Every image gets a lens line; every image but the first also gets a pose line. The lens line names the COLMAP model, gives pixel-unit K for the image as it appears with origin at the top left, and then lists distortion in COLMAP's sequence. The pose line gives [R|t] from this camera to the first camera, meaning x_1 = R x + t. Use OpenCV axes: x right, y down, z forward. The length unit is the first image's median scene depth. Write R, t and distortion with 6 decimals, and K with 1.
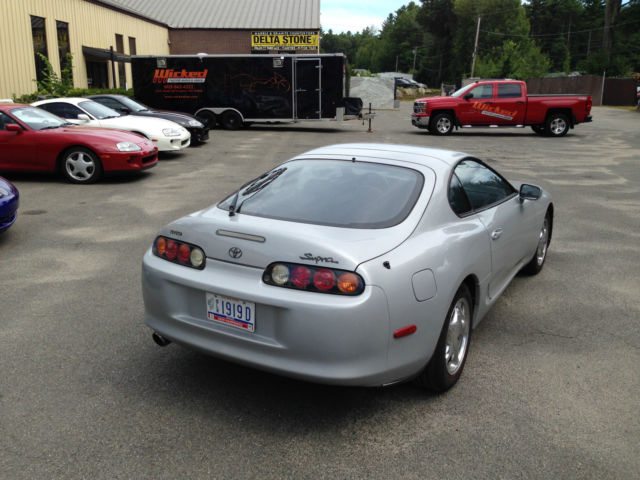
lens RADIAL K [[586.8, 0, 317.1], [0, 586.8, 244.1], [0, 0, 1]] dist [0.141944, -0.244280]
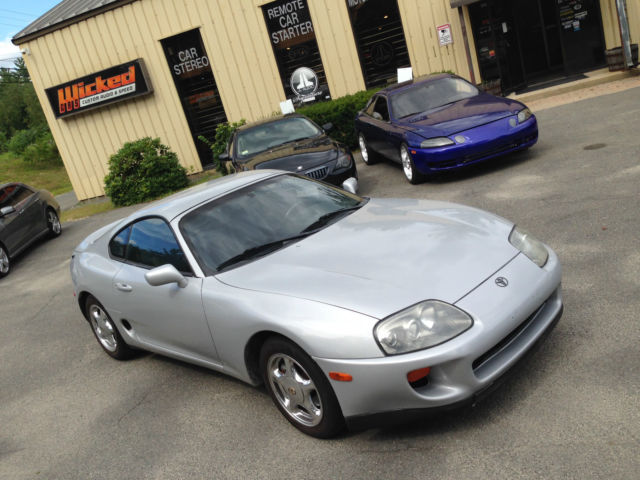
lens RADIAL K [[589.2, 0, 317.9], [0, 589.2, 237.5], [0, 0, 1]] dist [0.145613, -0.262412]
pose [[-0.269831, 0.315229, -0.909847, 0.292630], [0.009415, 0.945714, 0.324863, -0.114882], [0.962862, 0.079092, -0.258151, 0.396469]]
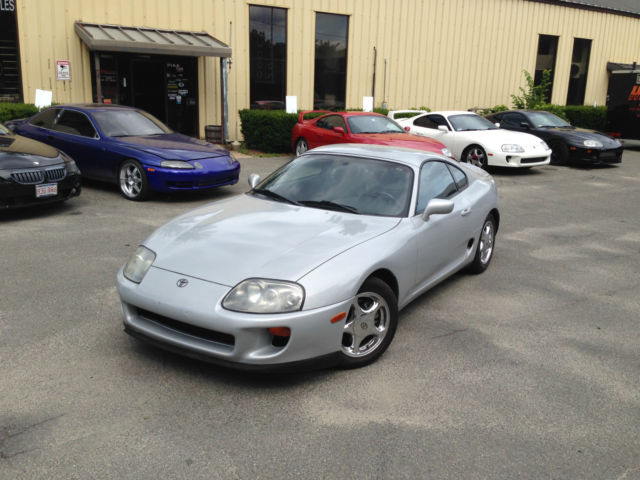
lens RADIAL K [[586.8, 0, 317.1], [0, 586.8, 244.1], [0, 0, 1]] dist [0.141944, -0.244280]
pose [[0.538507, 0.223041, -0.812566, 0.320588], [-0.245656, 0.963996, 0.101805, -0.045546], [0.806017, 0.144789, 0.573910, 0.162394]]
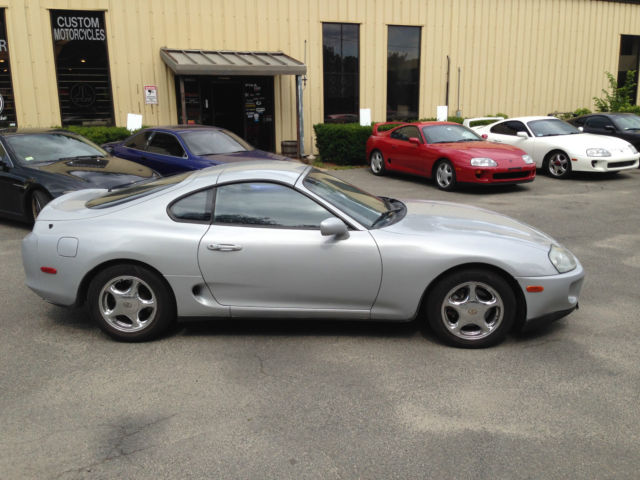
lens RADIAL K [[589.2, 0, 317.9], [0, 589.2, 237.5], [0, 0, 1]] dist [0.145613, -0.262412]
pose [[0.441333, 0.189674, -0.877068, 0.325123], [-0.219181, 0.970586, 0.099608, -0.044419], [0.870164, 0.148276, 0.469925, 0.151139]]
